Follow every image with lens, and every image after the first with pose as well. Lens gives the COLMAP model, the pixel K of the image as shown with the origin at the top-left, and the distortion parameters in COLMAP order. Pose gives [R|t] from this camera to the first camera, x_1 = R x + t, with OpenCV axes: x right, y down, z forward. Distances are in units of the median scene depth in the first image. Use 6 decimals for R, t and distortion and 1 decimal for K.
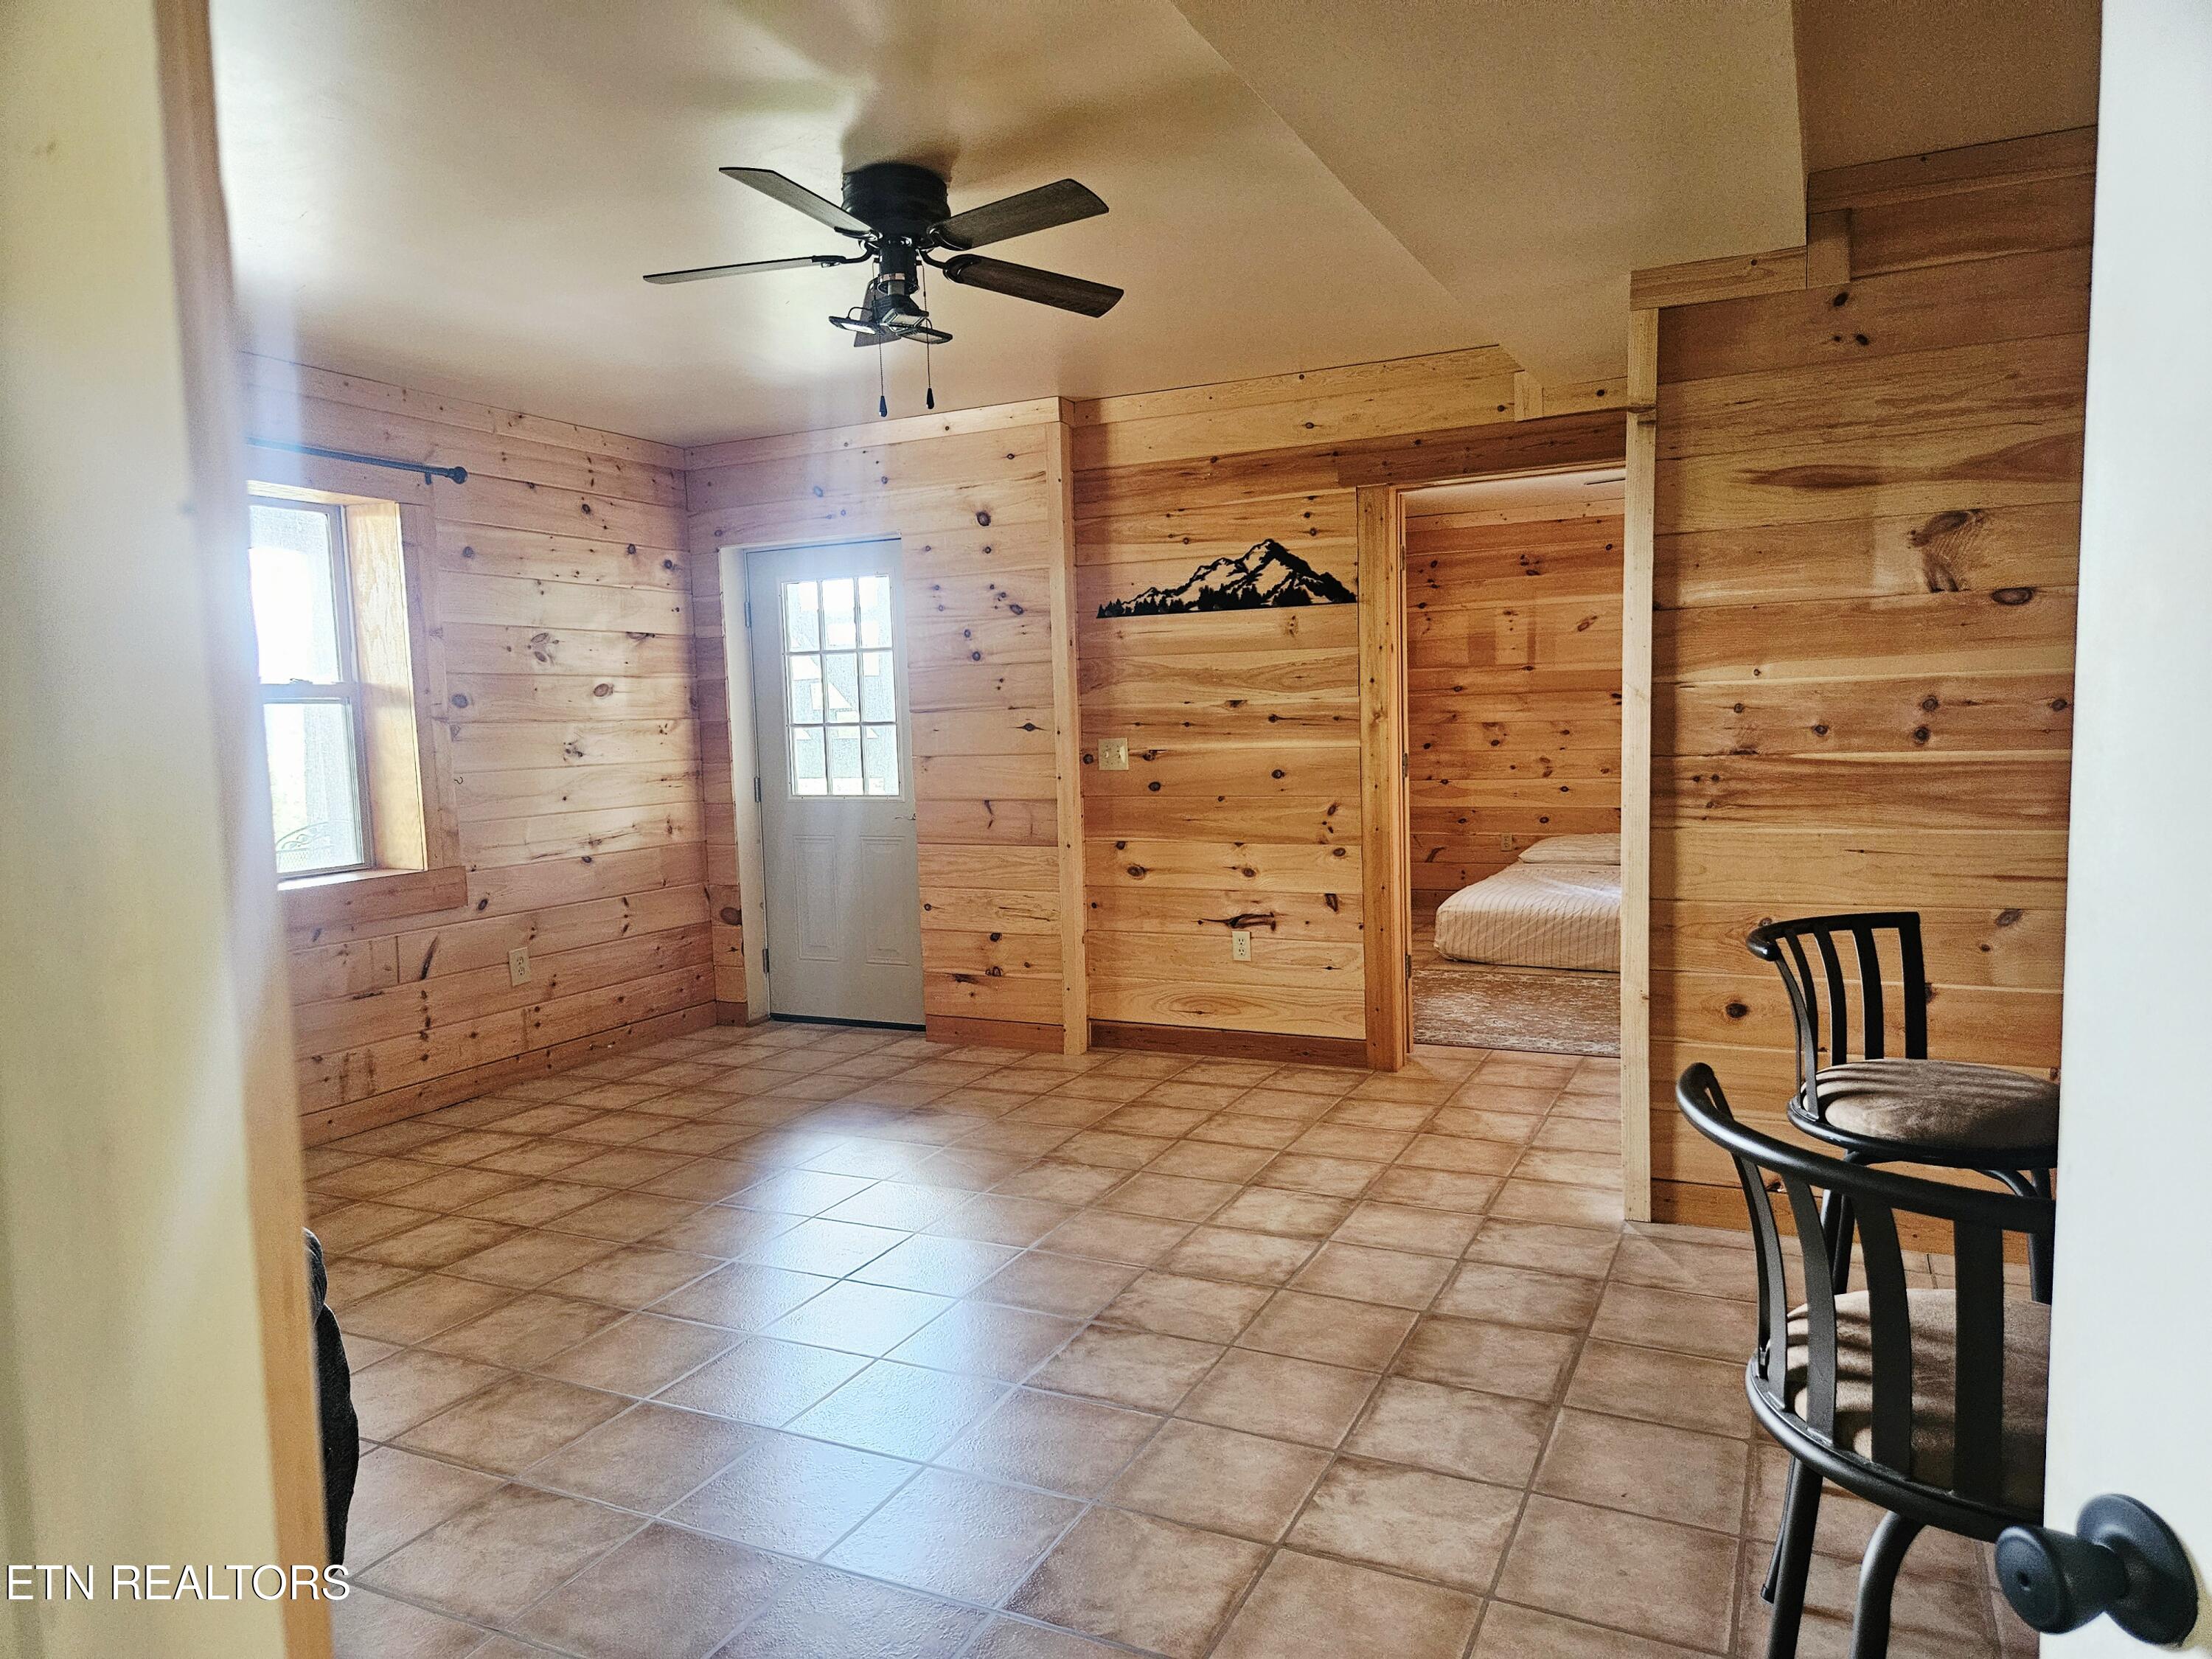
lens RADIAL K [[1472.1, 0, 1082.7], [0, 1472.1, 846.8], [0, 0, 1]] dist [0.062833, -0.048888]
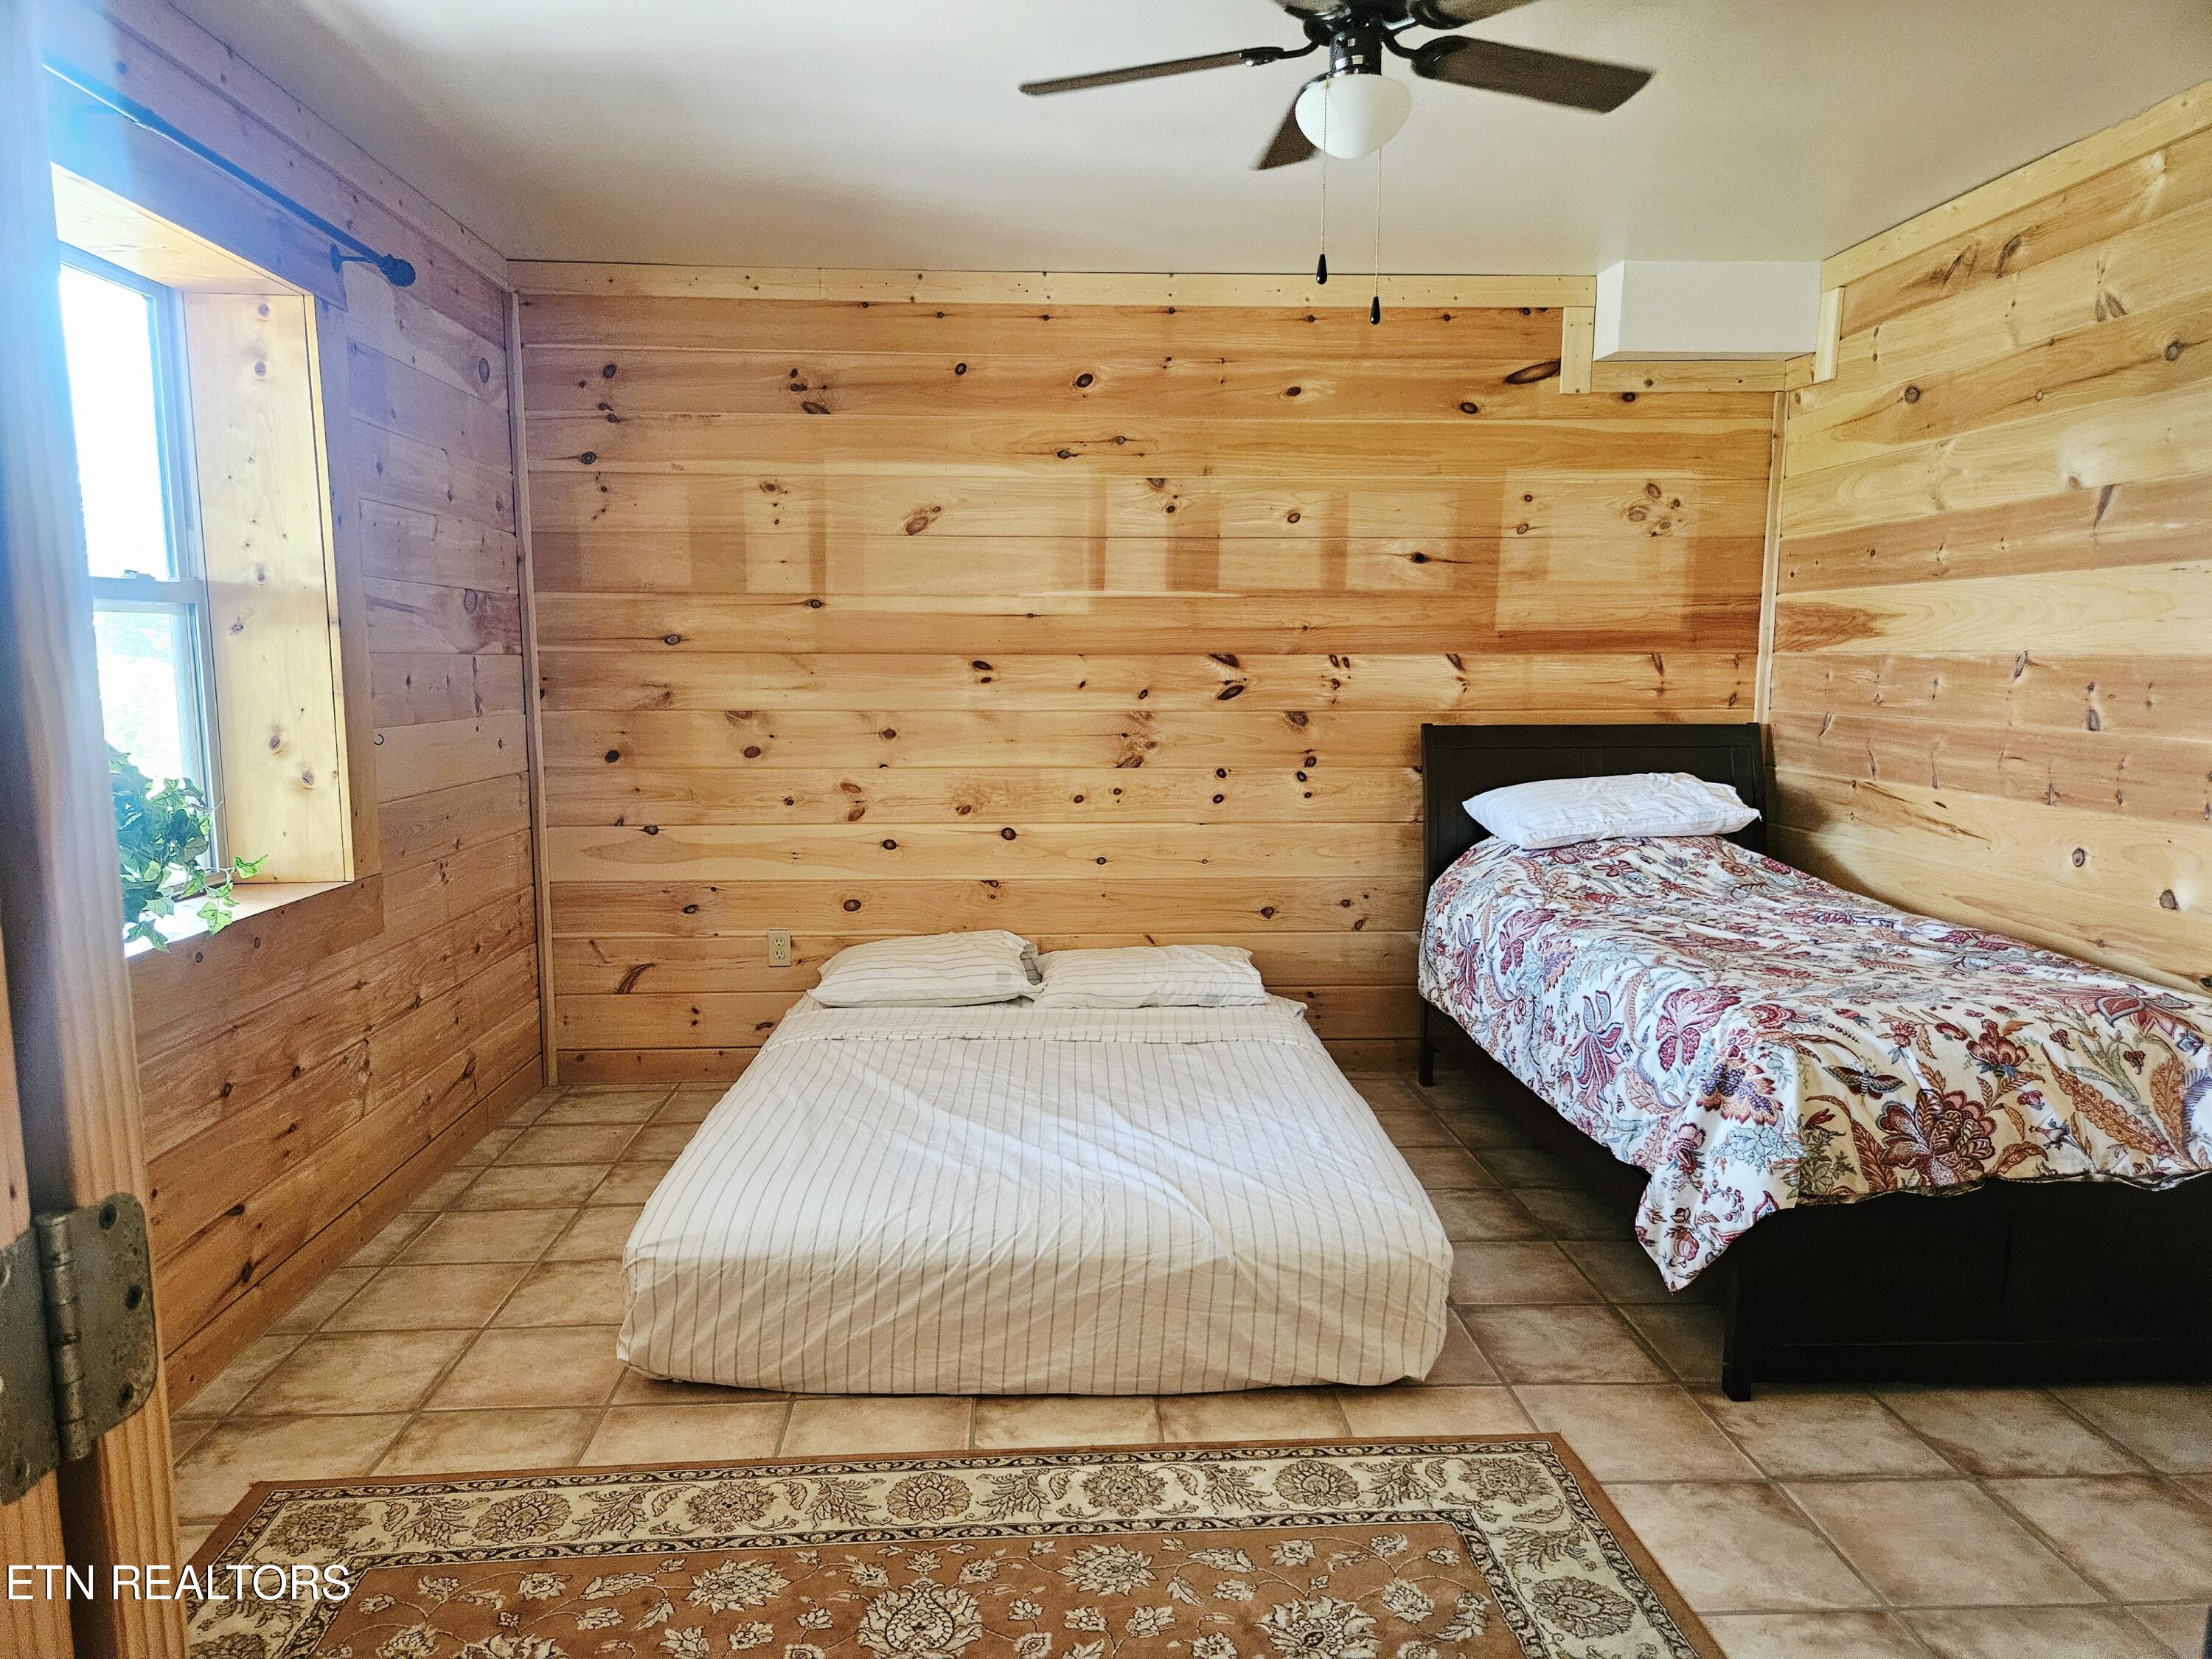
lens RADIAL K [[1472.1, 0, 1084.0], [0, 1472.1, 850.9], [0, 0, 1]] dist [0.062833, -0.048888]
pose [[0.872700, -0.035182, 0.486988, 0.224840], [0.019859, 0.999133, 0.036594, -0.089028], [-0.487854, -0.022265, 0.872641, 0.861968]]
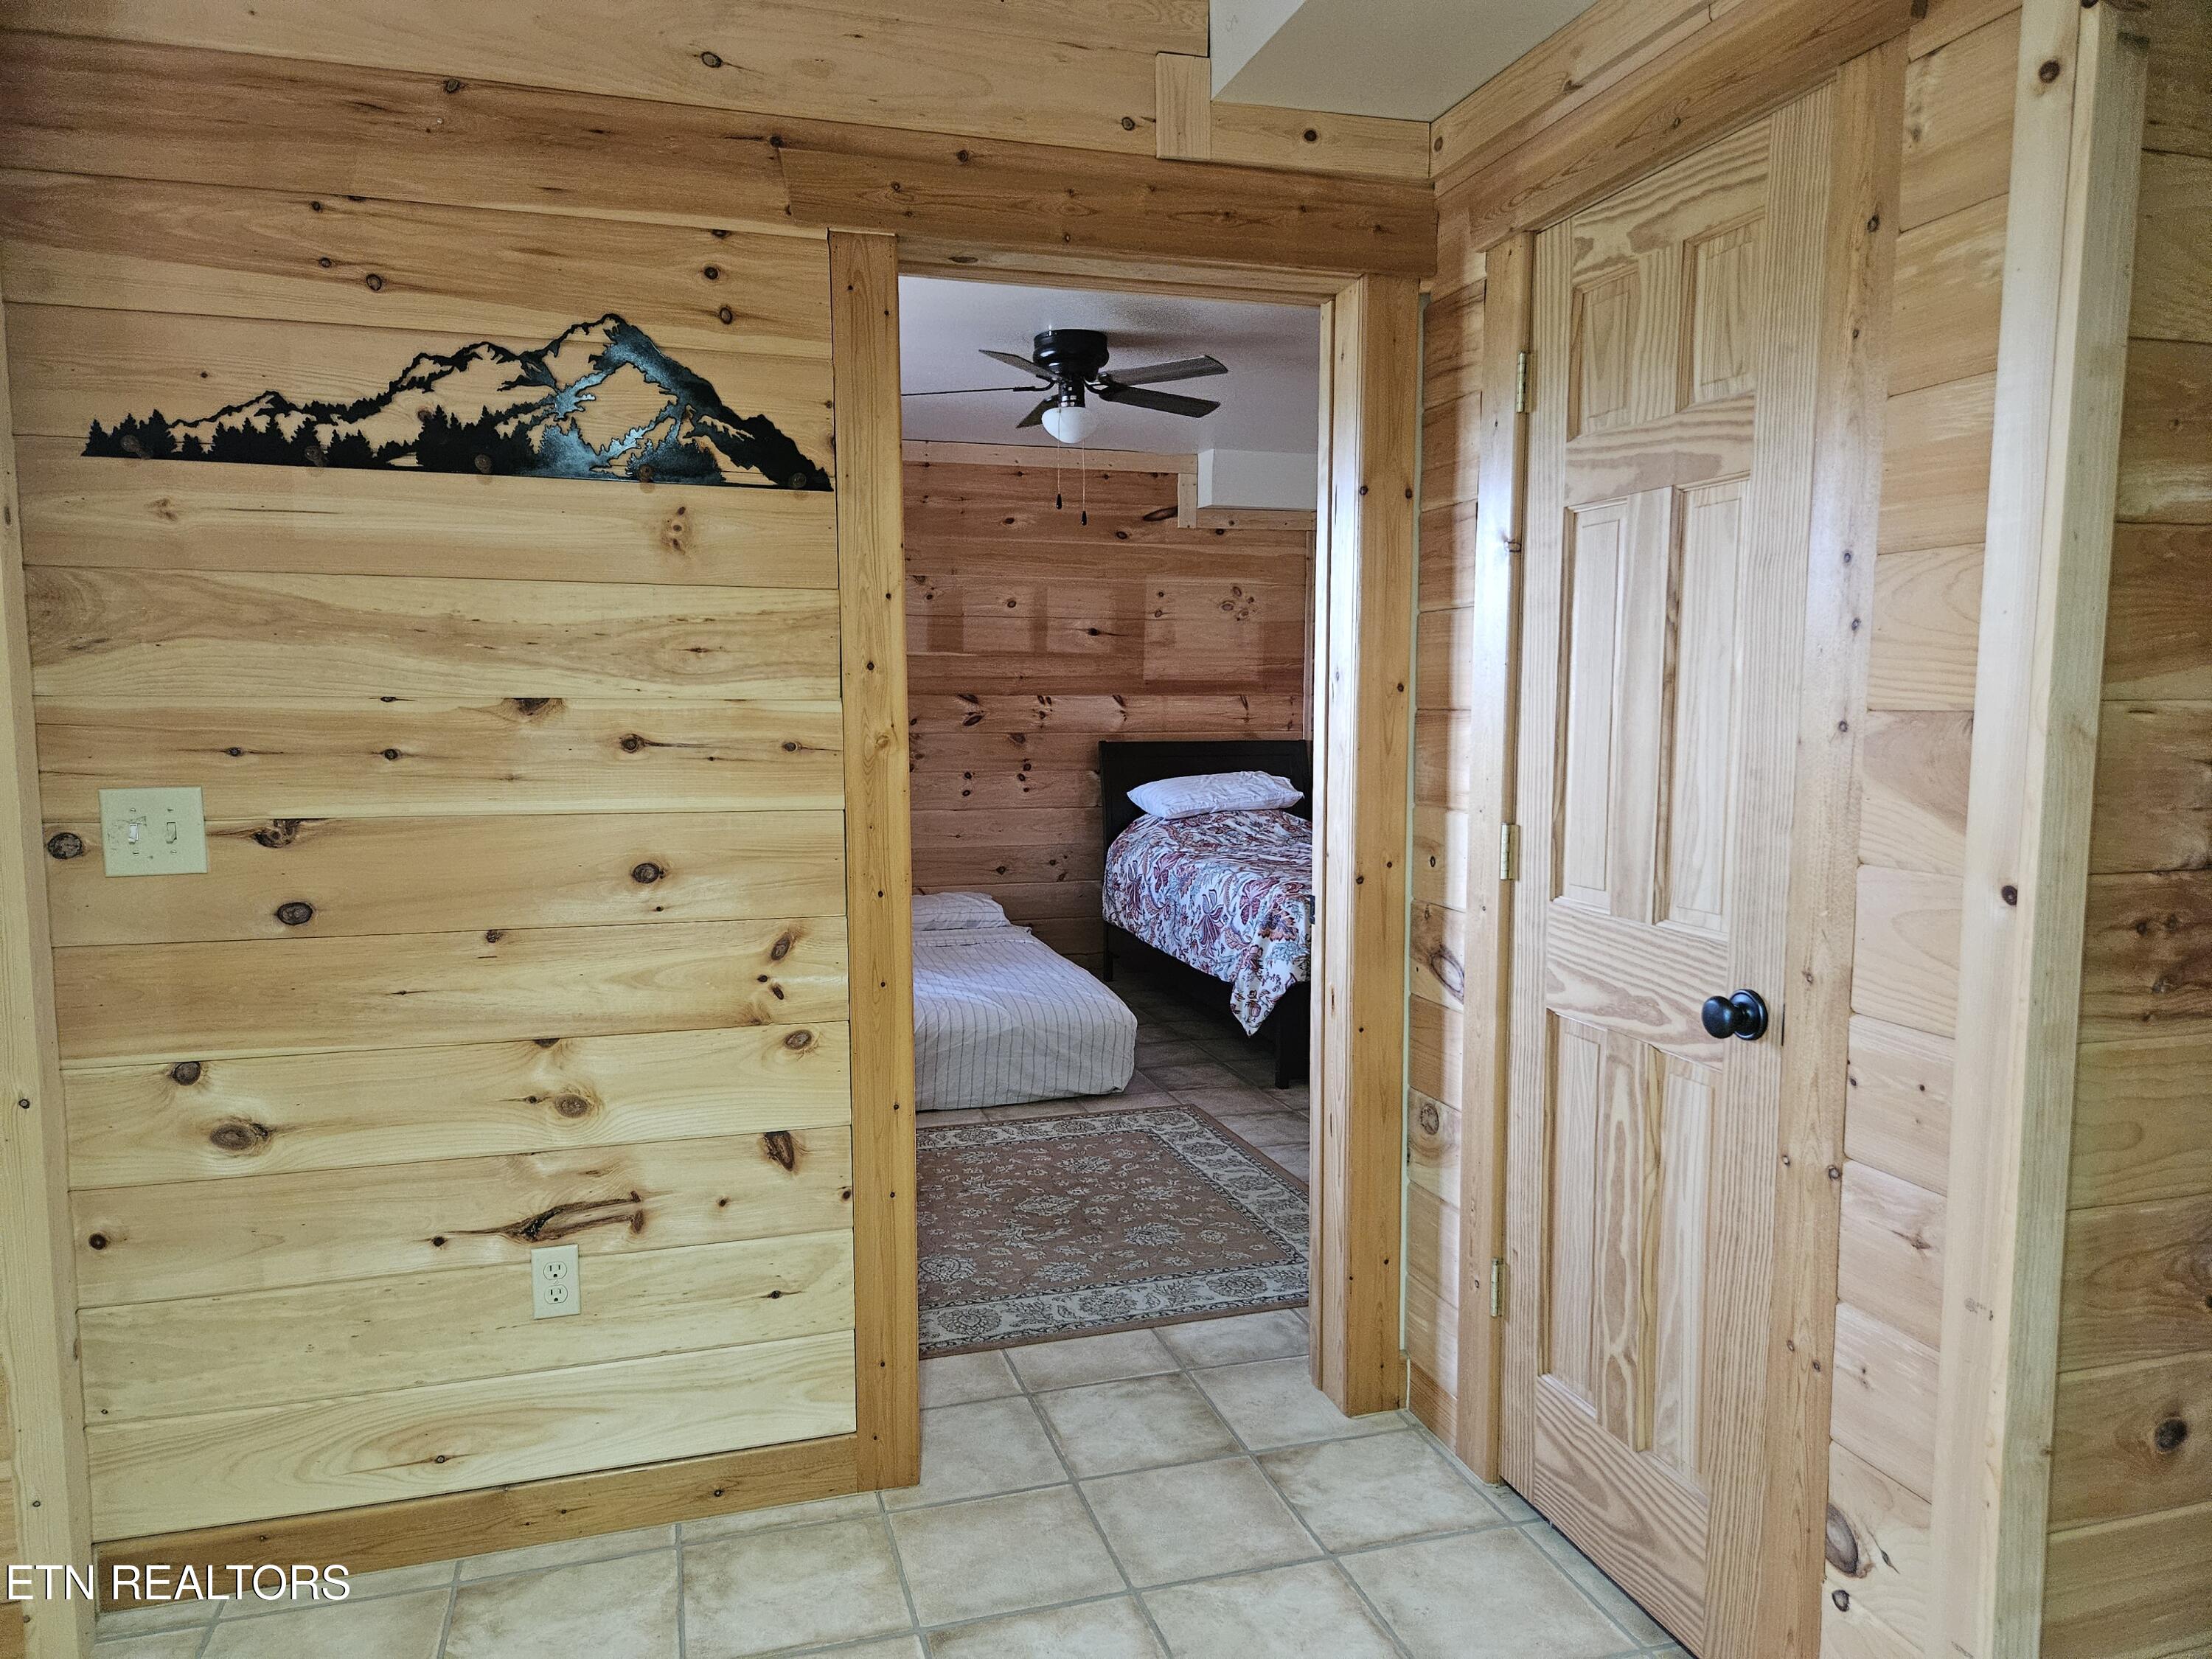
lens RADIAL K [[1472.1, 0, 1088.9], [0, 1472.1, 843.2], [0, 0, 1]] dist [0.062833, -0.048888]
pose [[0.730977, -0.039740, 0.681244, -0.066092], [0.040516, 0.999069, 0.014806, -0.058220], [-0.681198, 0.016779, 0.731907, 0.585833]]
